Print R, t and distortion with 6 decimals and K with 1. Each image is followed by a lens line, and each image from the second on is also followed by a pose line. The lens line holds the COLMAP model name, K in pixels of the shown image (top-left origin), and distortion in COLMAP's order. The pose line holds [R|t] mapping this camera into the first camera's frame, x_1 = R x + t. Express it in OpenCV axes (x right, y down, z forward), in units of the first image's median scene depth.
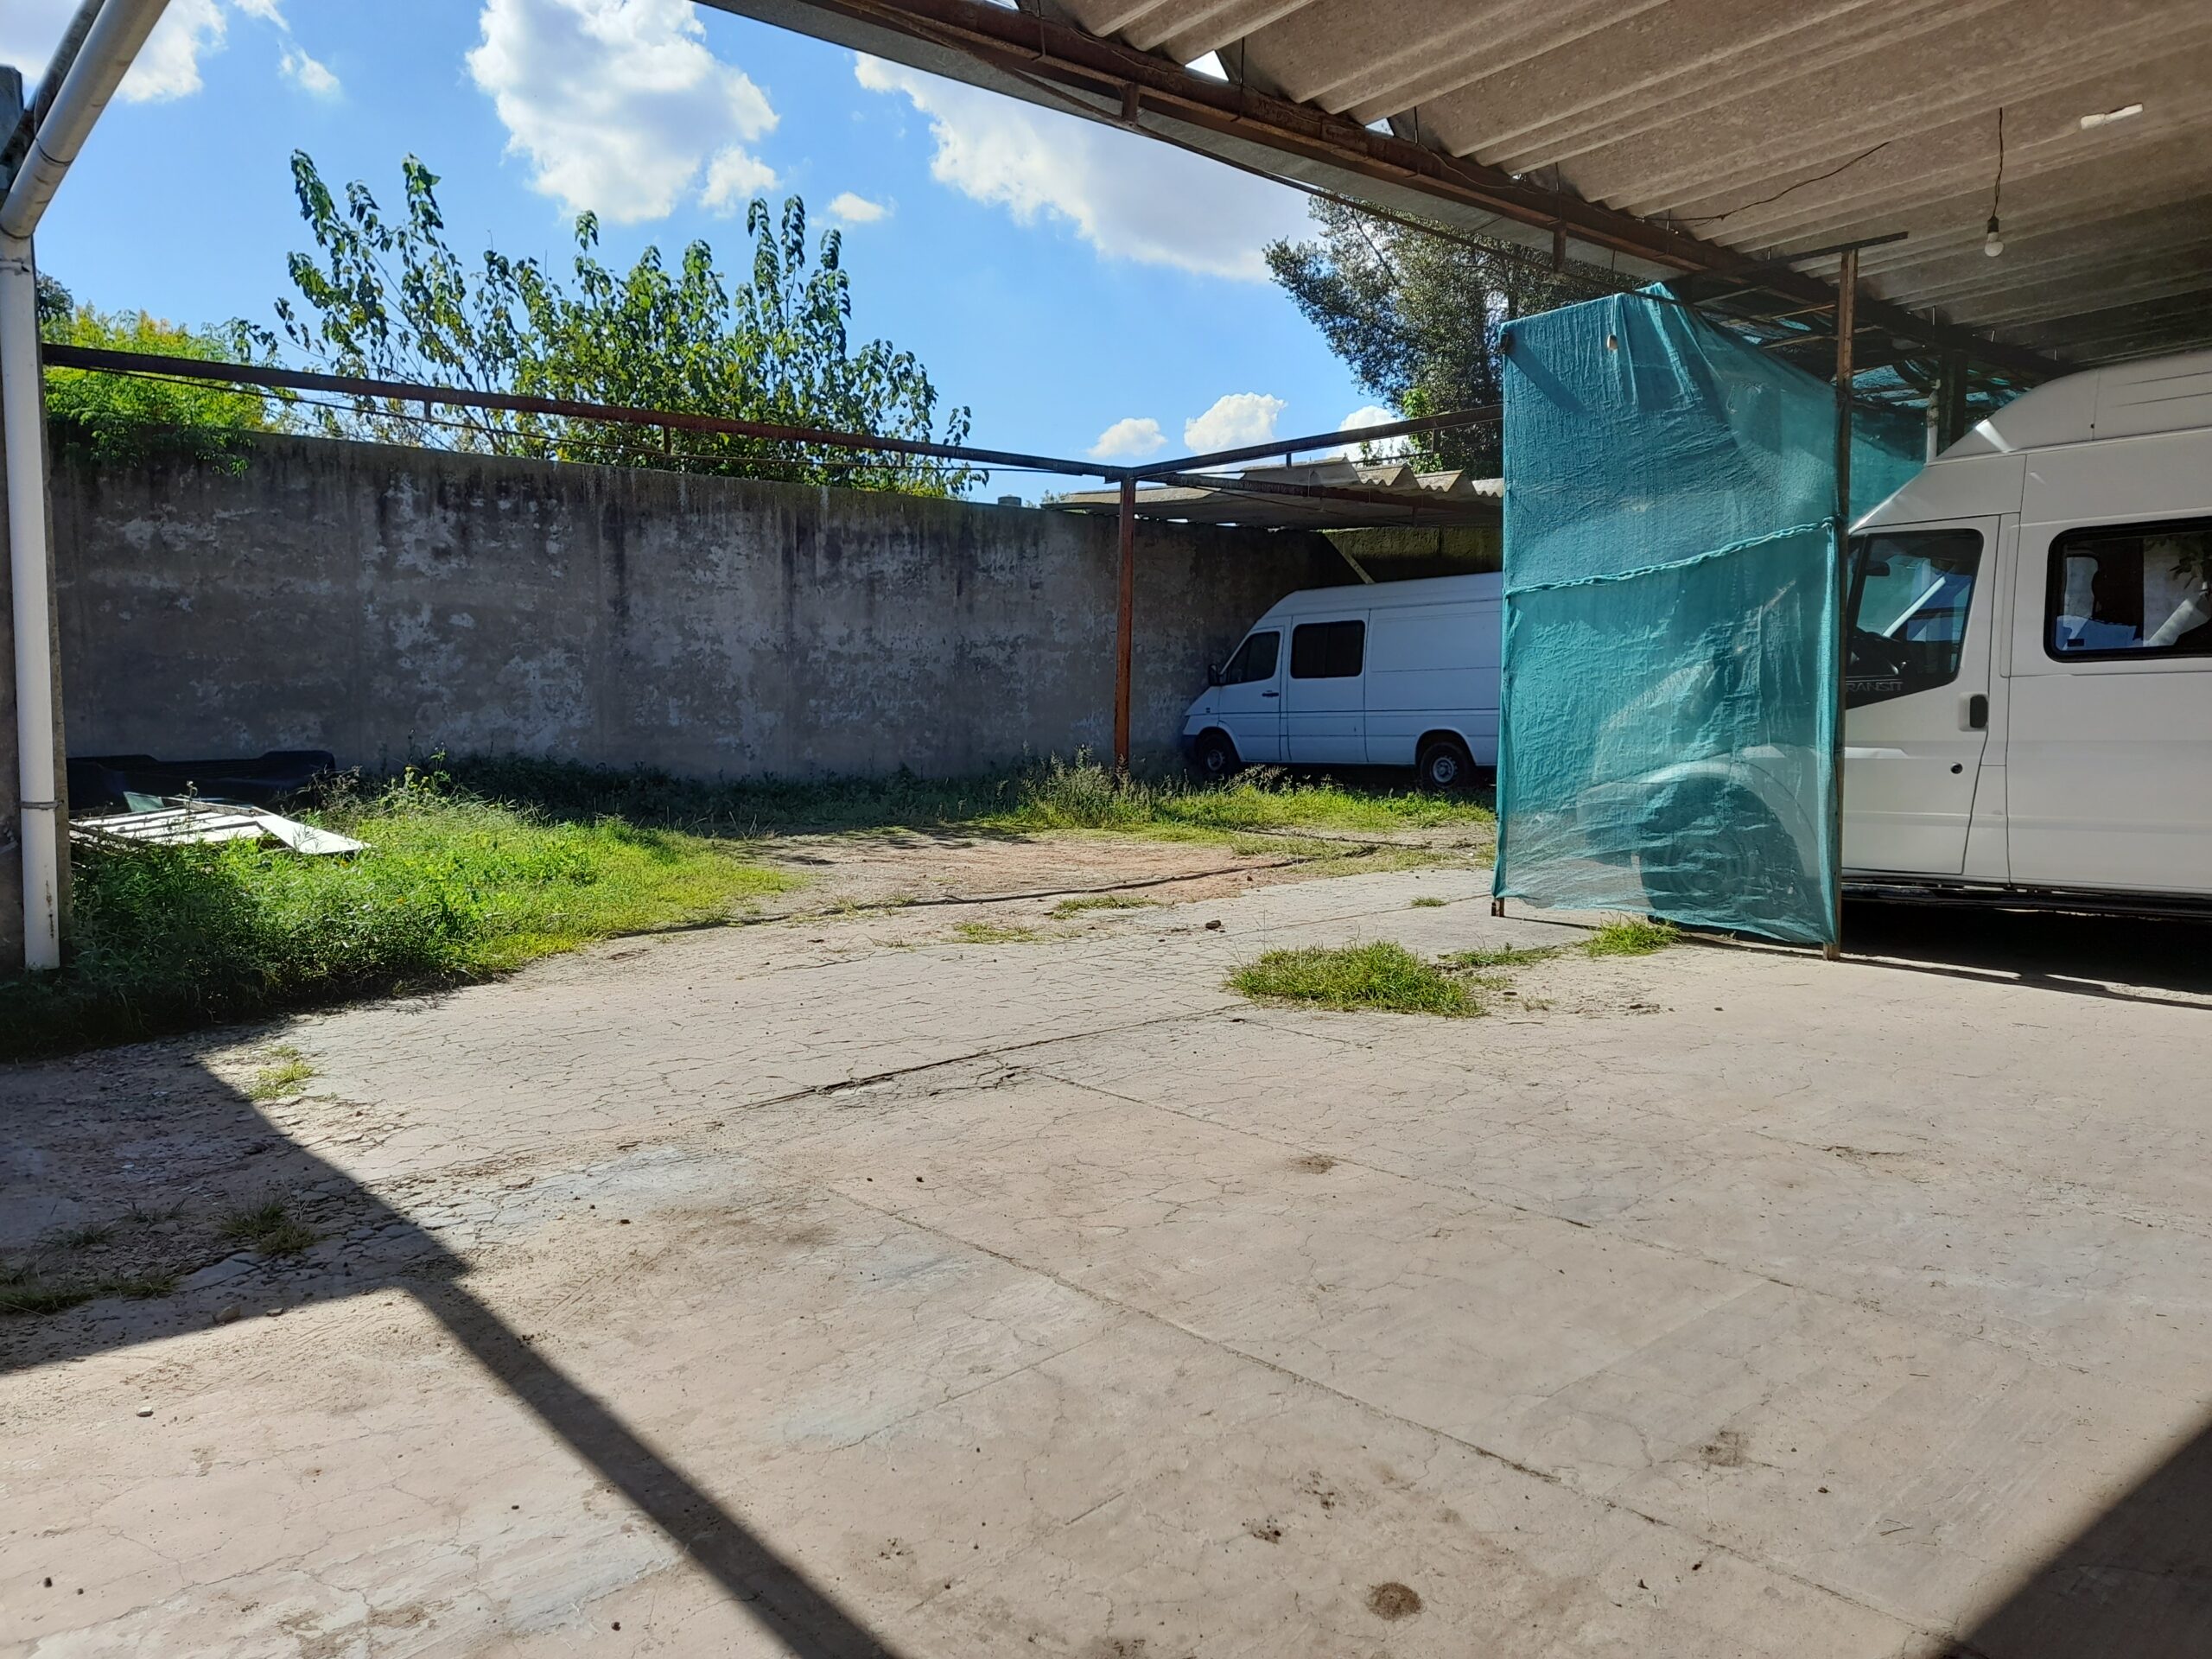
lens RADIAL K [[1601.0, 0, 1112.9], [0, 1601.0, 836.7], [0, 0, 1]] dist [0.037367, -0.031583]
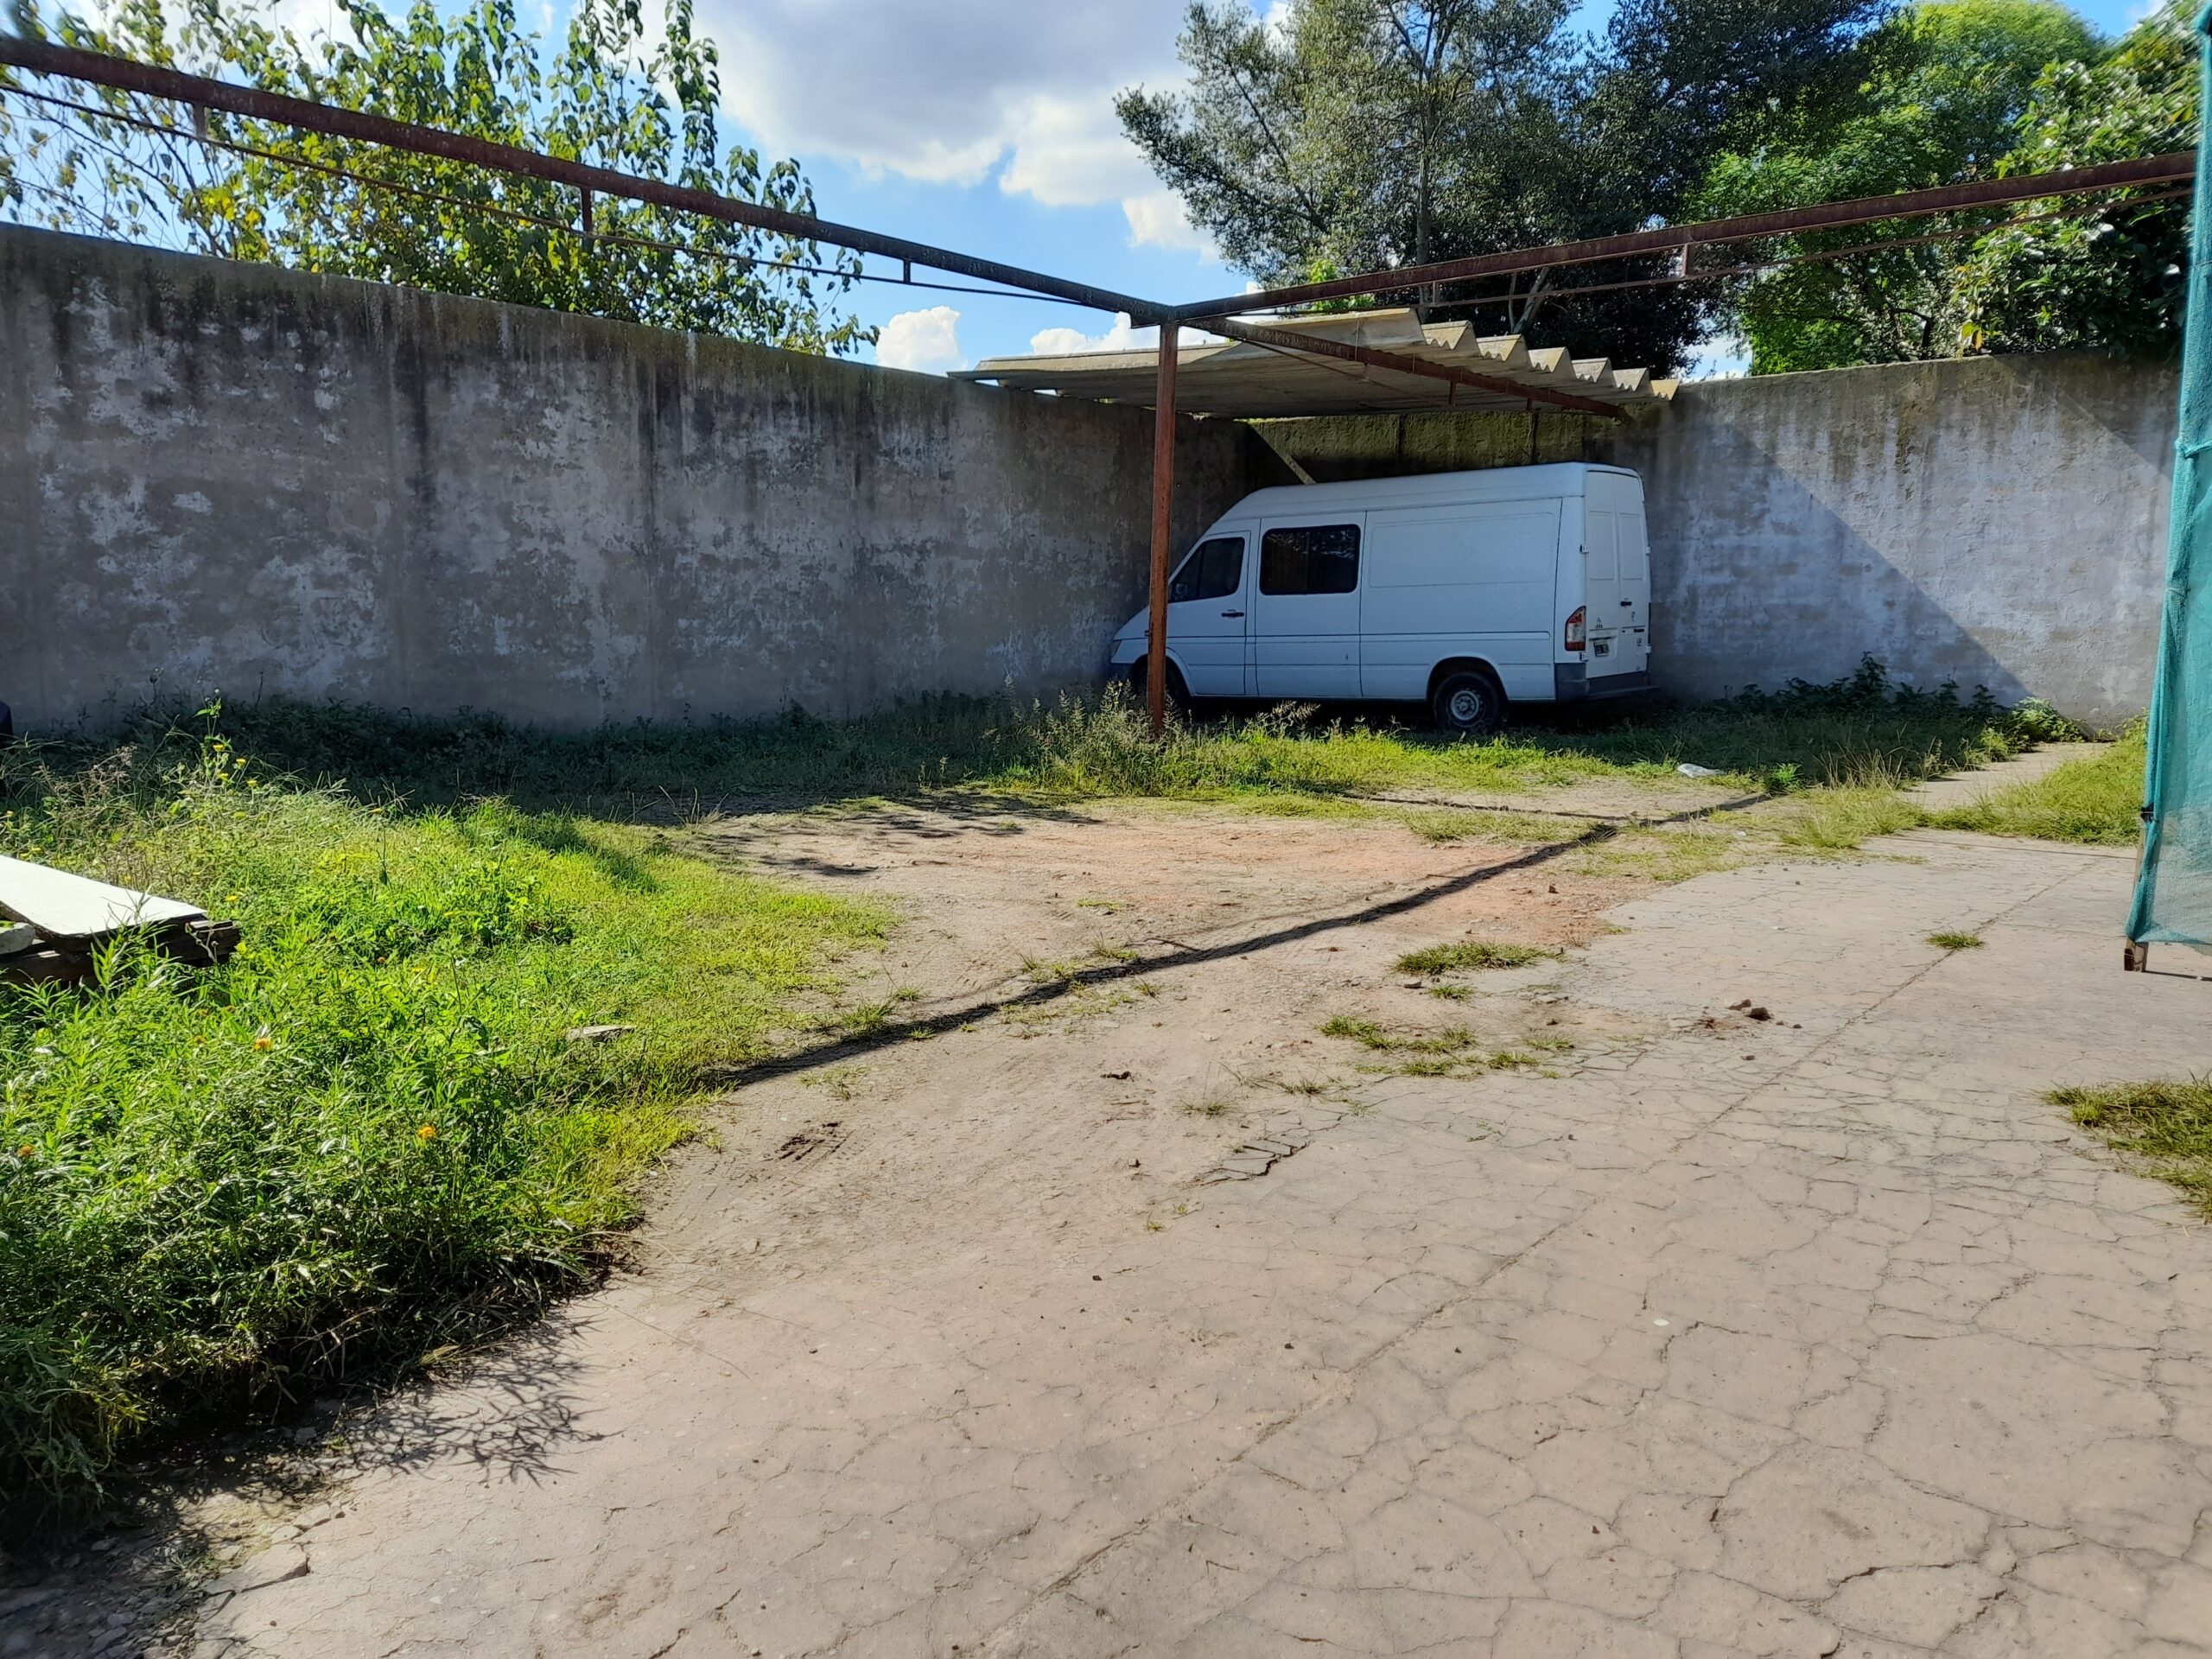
lens RADIAL K [[1601.0, 0, 1100.7], [0, 1601.0, 830.3], [0, 0, 1]] dist [0.037367, -0.031583]
pose [[0.983843, -0.021611, 0.177722, -0.136262], [0.013399, 0.998792, 0.047281, -0.020359], [-0.178529, -0.044136, 0.982944, 0.227419]]
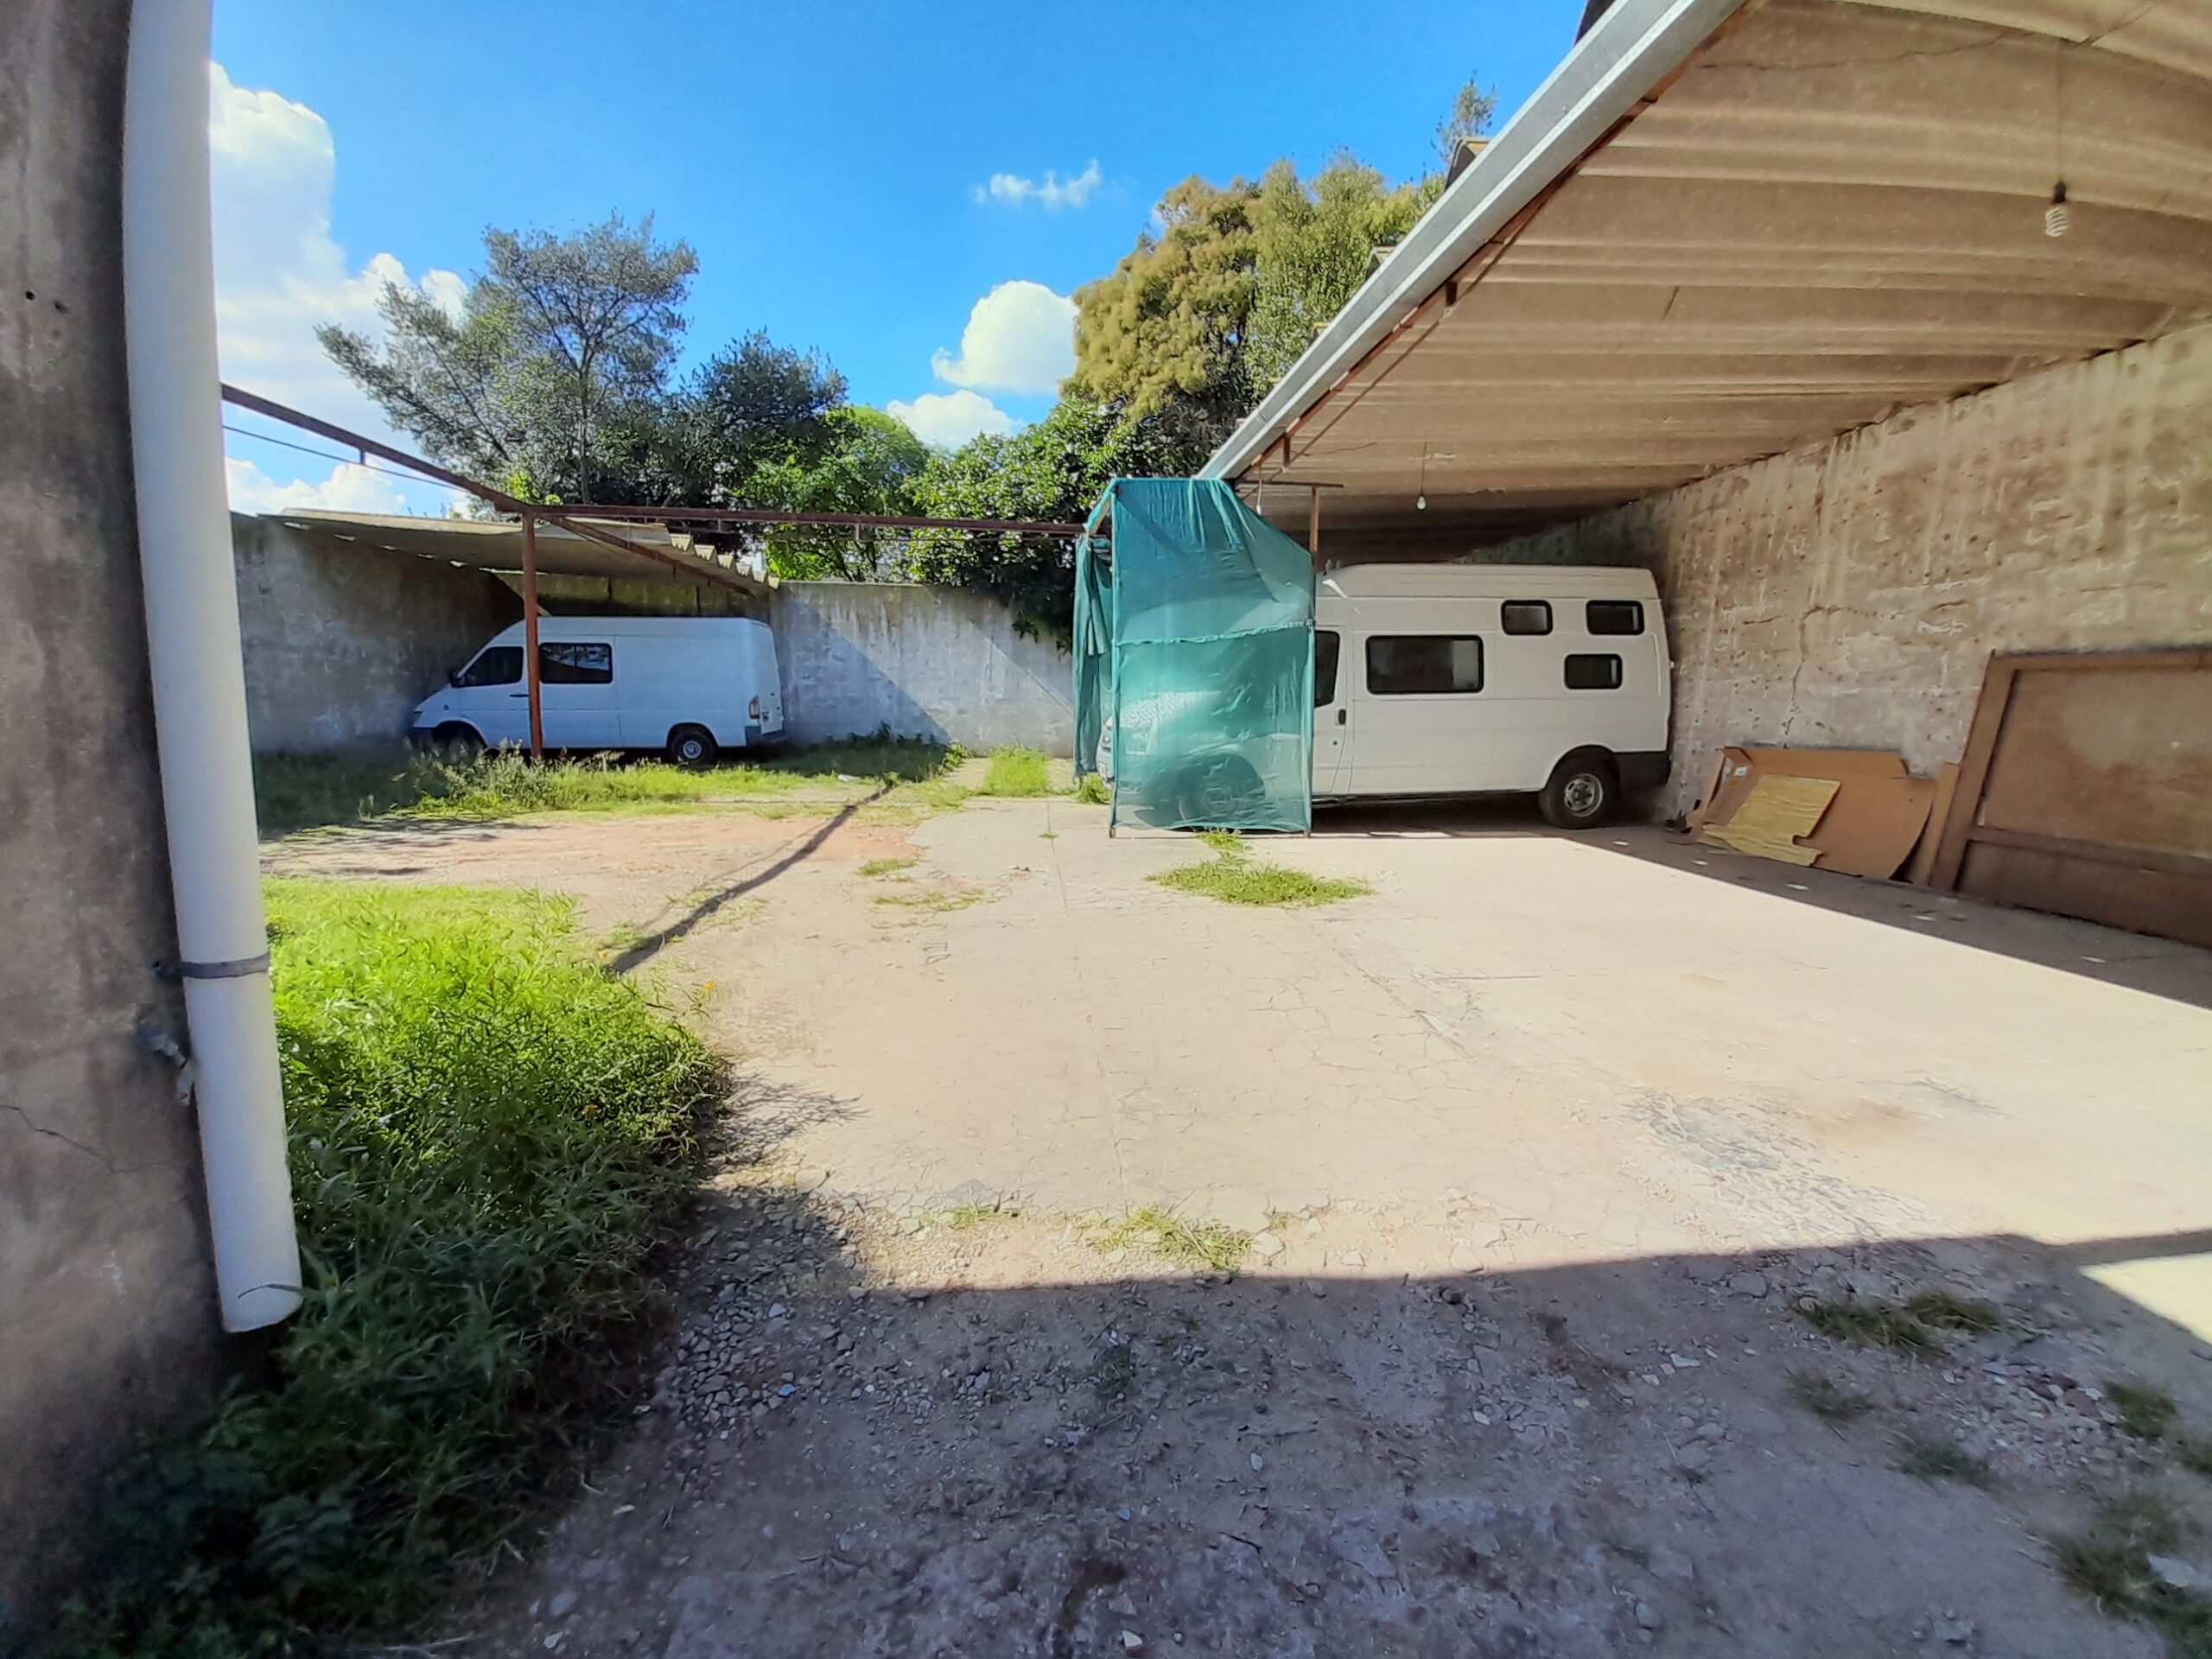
lens RADIAL K [[887.5, 0, 1087.4], [0, 887.5, 807.8], [0, 0, 1]] dist [0.003732, -0.000870]
pose [[0.575734, -0.086035, 0.813098, -0.262818], [0.057731, 0.996244, 0.064535, -0.021749], [-0.815596, 0.009786, 0.578539, 0.244900]]
